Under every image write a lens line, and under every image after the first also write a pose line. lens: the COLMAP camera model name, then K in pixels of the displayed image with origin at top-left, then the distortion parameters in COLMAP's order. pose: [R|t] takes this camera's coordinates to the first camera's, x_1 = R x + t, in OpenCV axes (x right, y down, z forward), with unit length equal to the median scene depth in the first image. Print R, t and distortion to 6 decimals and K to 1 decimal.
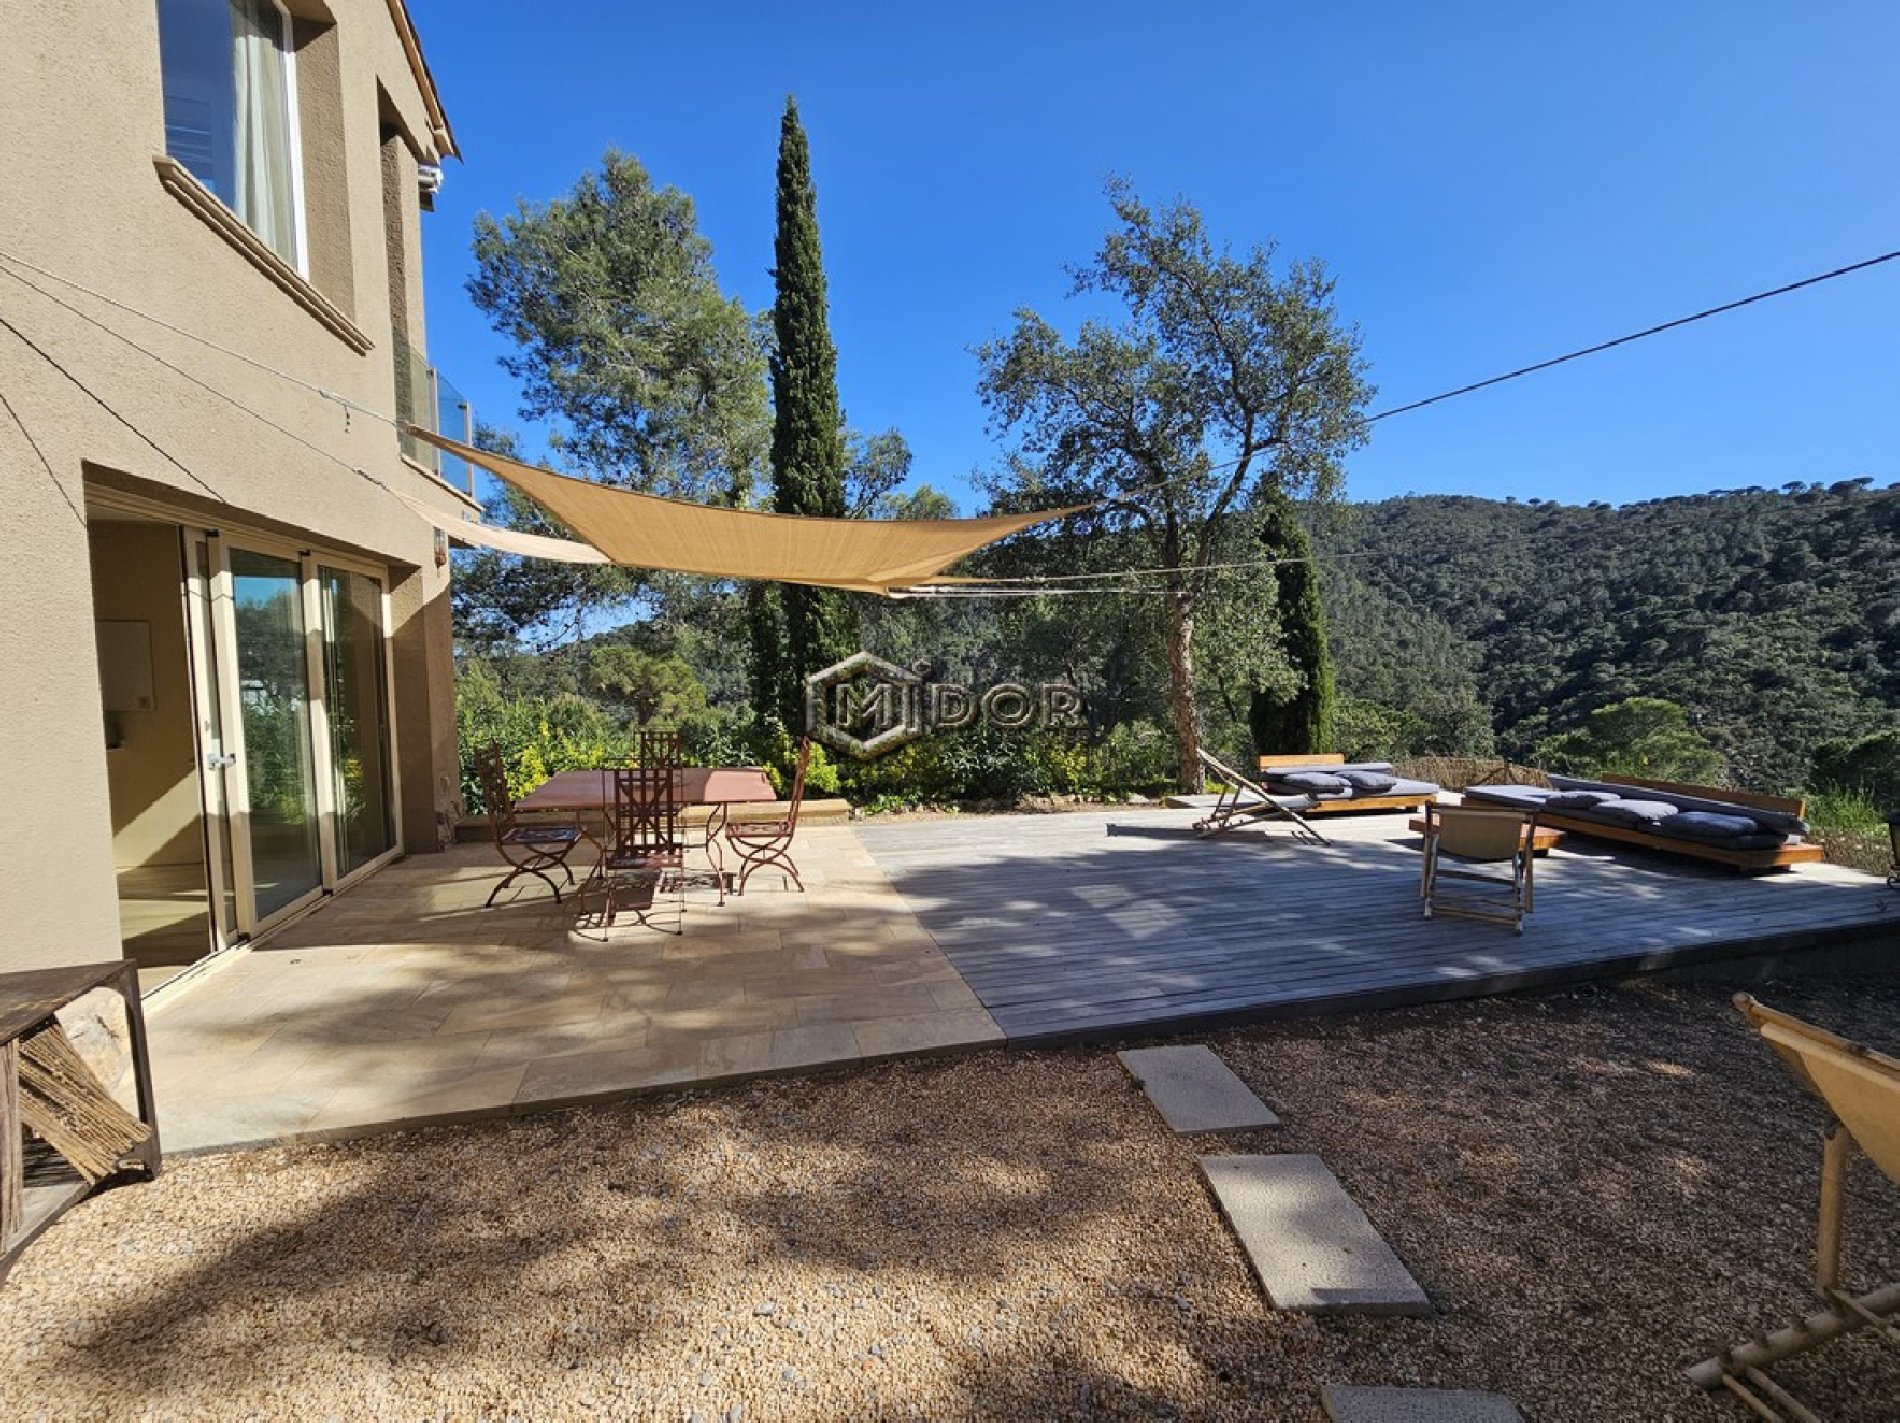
lens RADIAL K [[772.5, 0, 958.8], [0, 772.5, 726.9], [0, 0, 1]] dist [-0.001195, 0.000400]
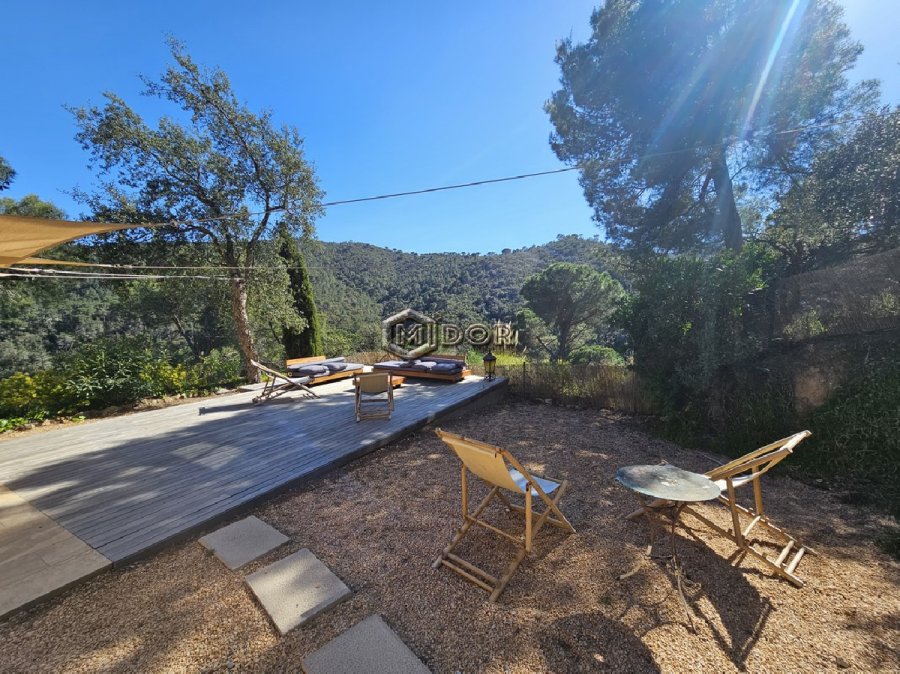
lens RADIAL K [[365.9, 0, 451.7], [0, 365.9, 343.4], [0, 0, 1]] dist [-0.001195, 0.000400]
pose [[0.711395, -0.077688, 0.698485, 0.023003], [0.079301, 0.996398, 0.030056, -0.001283], [-0.698304, 0.034009, 0.714993, -0.005329]]
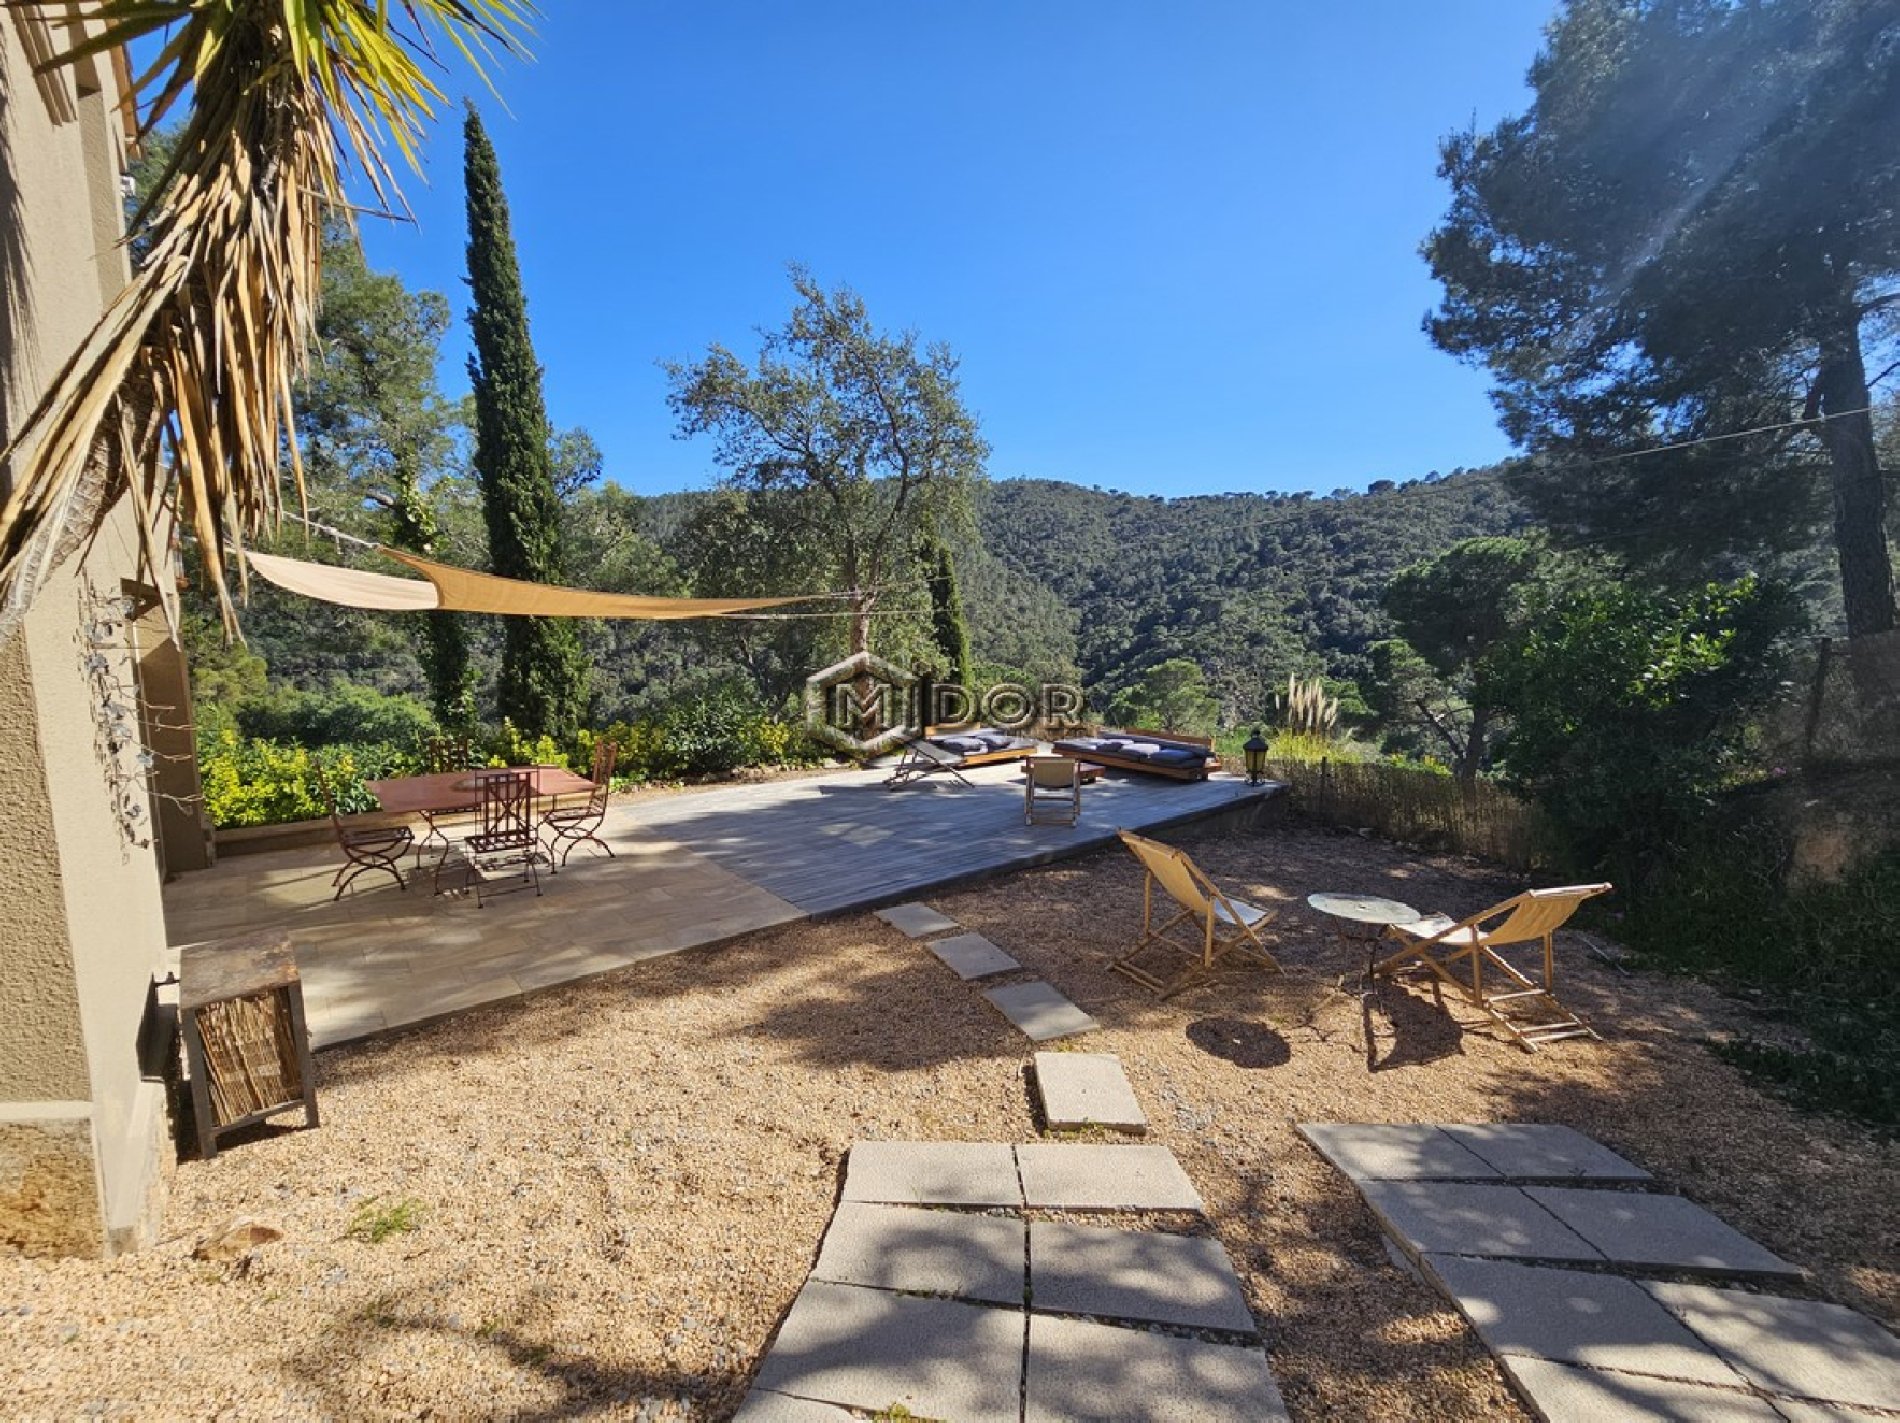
lens RADIAL K [[772.5, 0, 953.2], [0, 772.5, 724.4], [0, 0, 1]] dist [-0.001195, 0.000400]
pose [[0.908122, -0.053387, 0.415288, -0.113559], [0.034401, 0.997998, 0.053072, -0.032498], [-0.417290, -0.033909, 0.908141, -0.224895]]
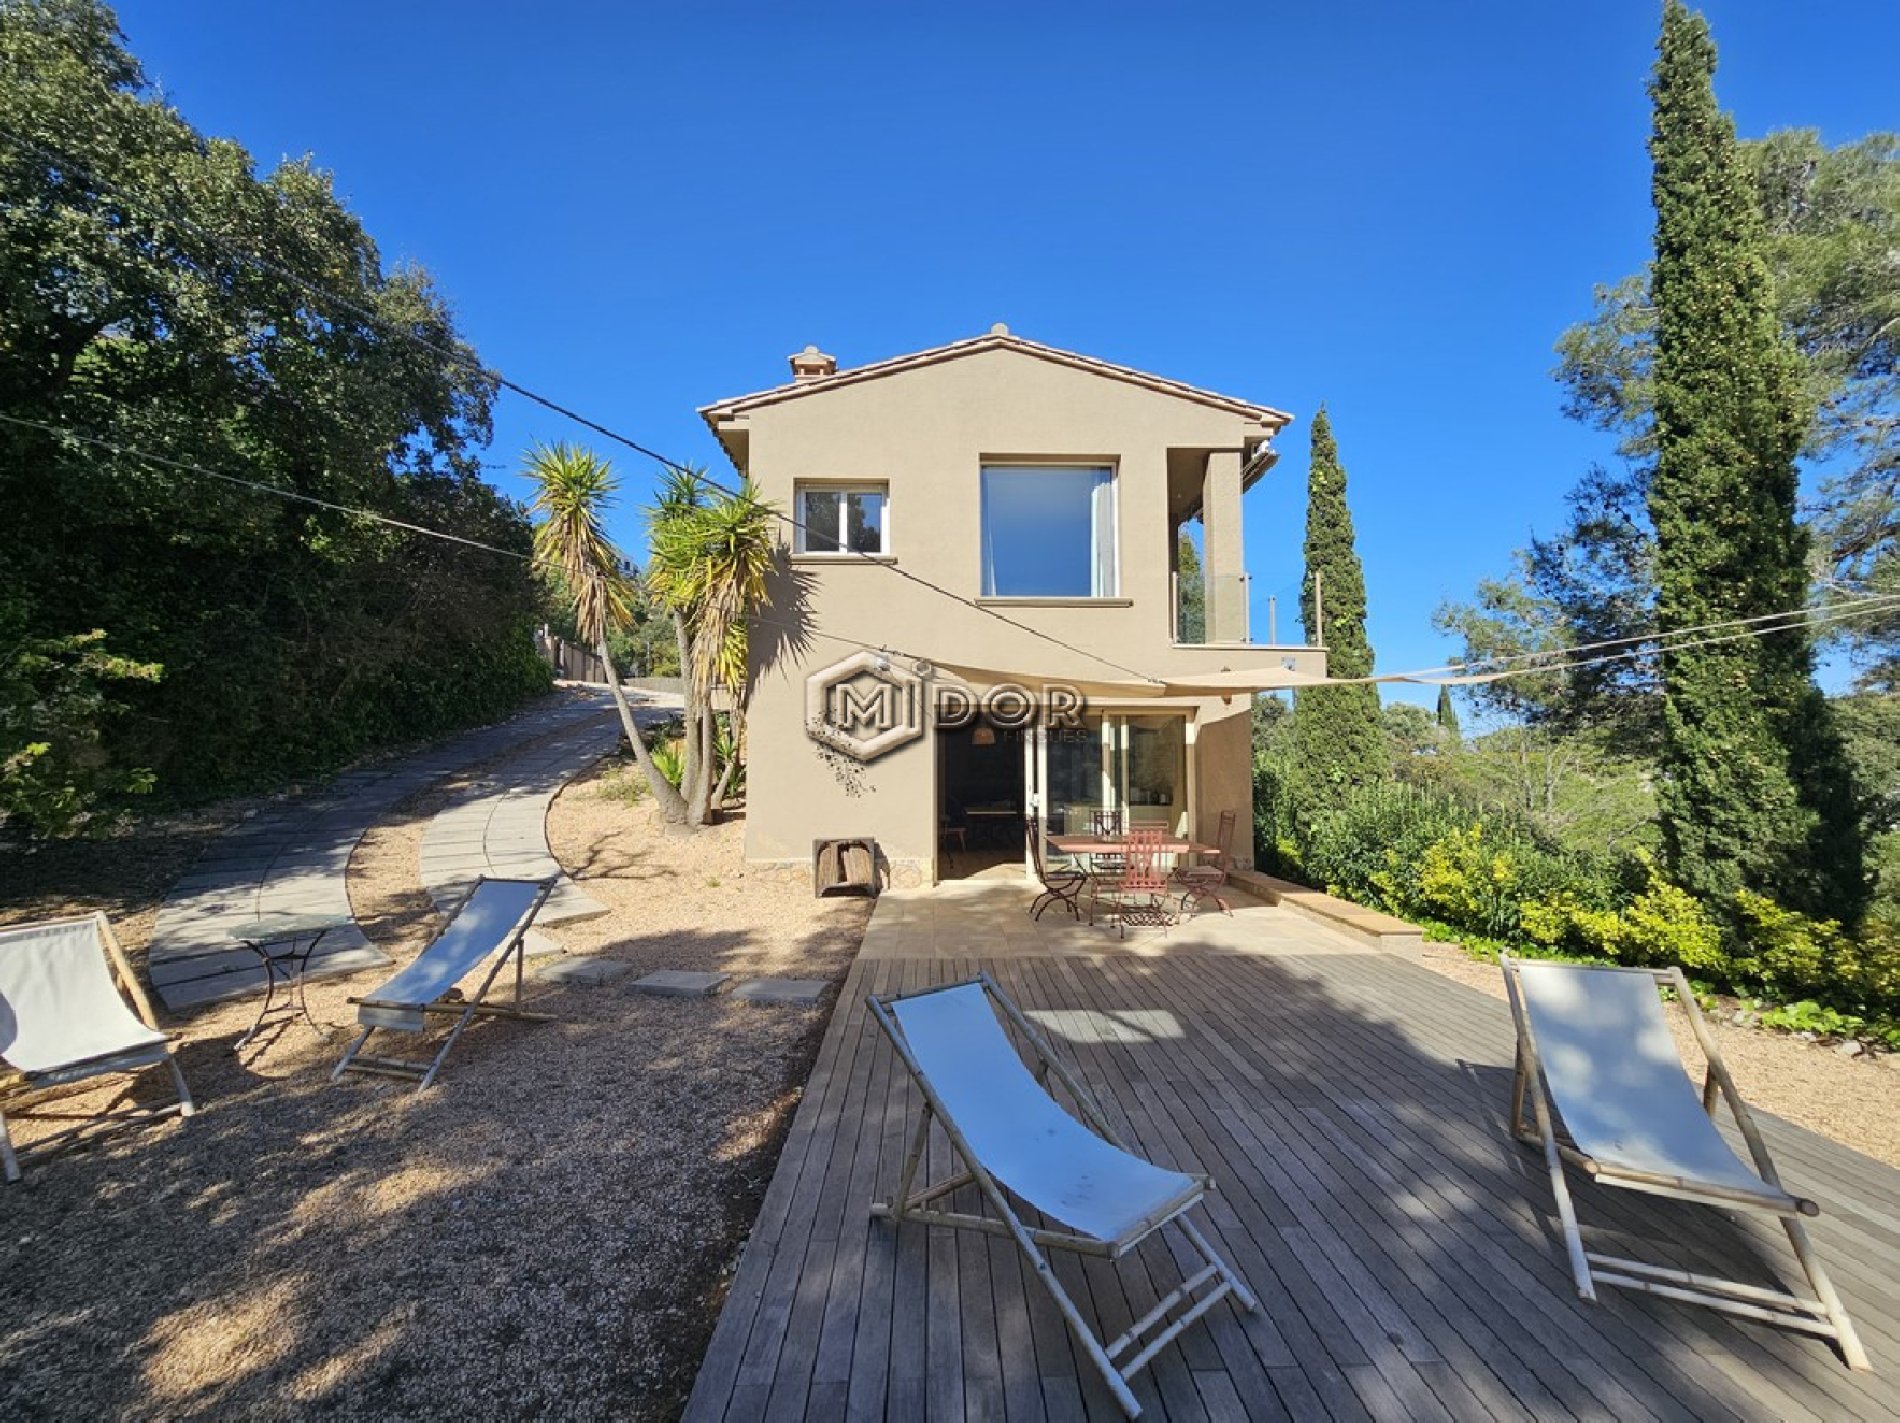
lens RADIAL K [[772.5, 0, 947.1], [0, 772.5, 717.9], [0, 0, 1]] dist [-0.001195, 0.000400]
pose [[-0.273532, -0.064024, -0.959730, 0.623374], [-0.087953, 0.995267, -0.041327, -0.039048], [0.957833, 0.073107, -0.277868, 0.570927]]
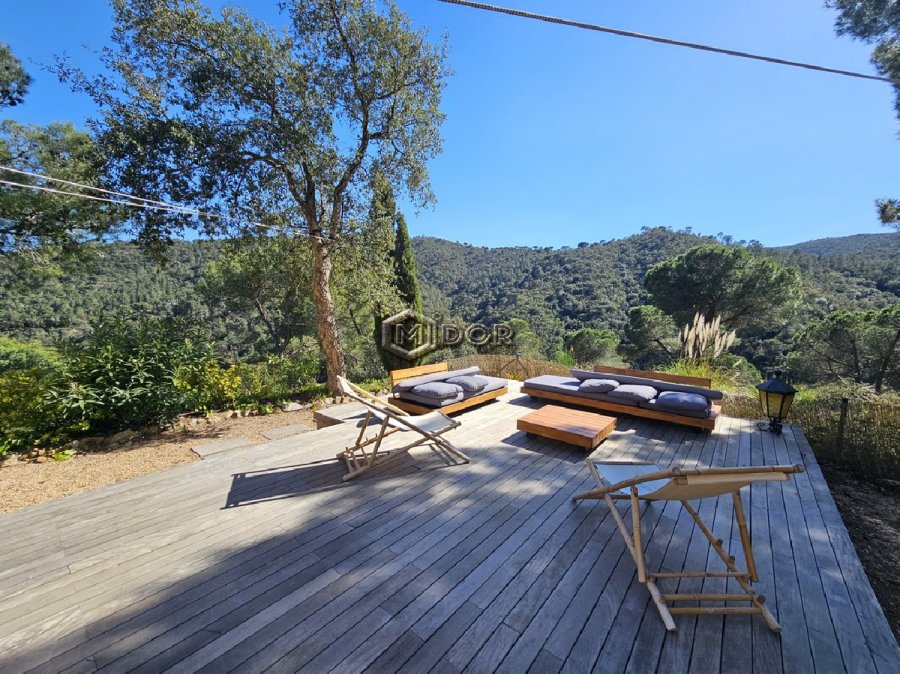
lens RADIAL K [[365.9, 0, 452.4], [0, 365.9, 342.6], [0, 0, 1]] dist [-0.001195, 0.000400]
pose [[0.825744, -0.050445, 0.561785, 0.134028], [0.039844, 0.998721, 0.031115, -0.016633], [-0.562636, -0.003309, 0.826698, 0.422386]]
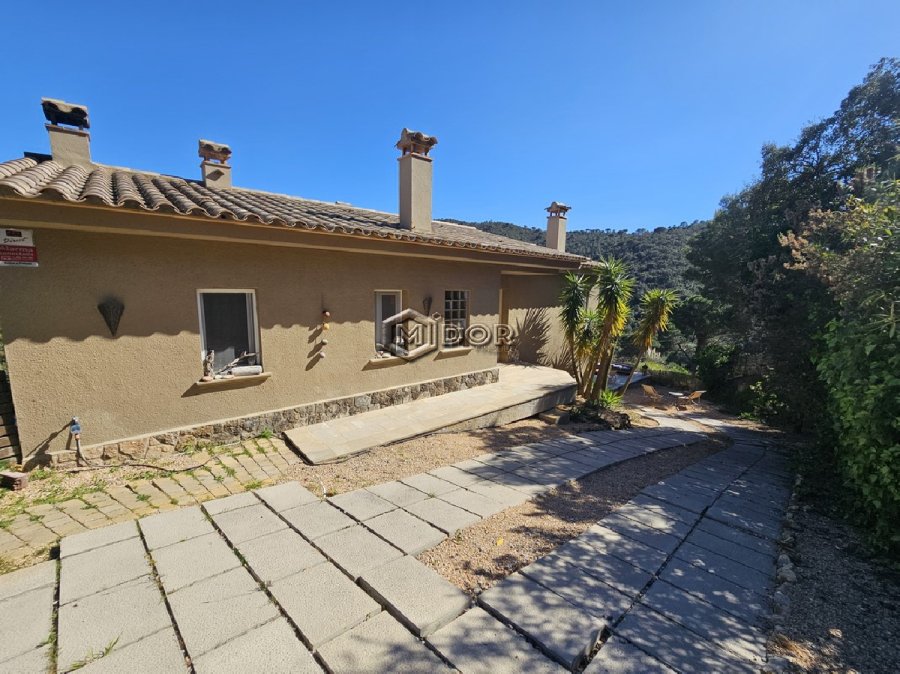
lens RADIAL K [[365.9, 0, 451.7], [0, 365.9, 342.5], [0, 0, 1]] dist [-0.001195, 0.000400]
pose [[0.910395, -0.052095, 0.410448, -1.346268], [0.024791, 0.997128, 0.071568, -0.280028], [-0.412997, -0.054980, 0.909071, -1.020187]]
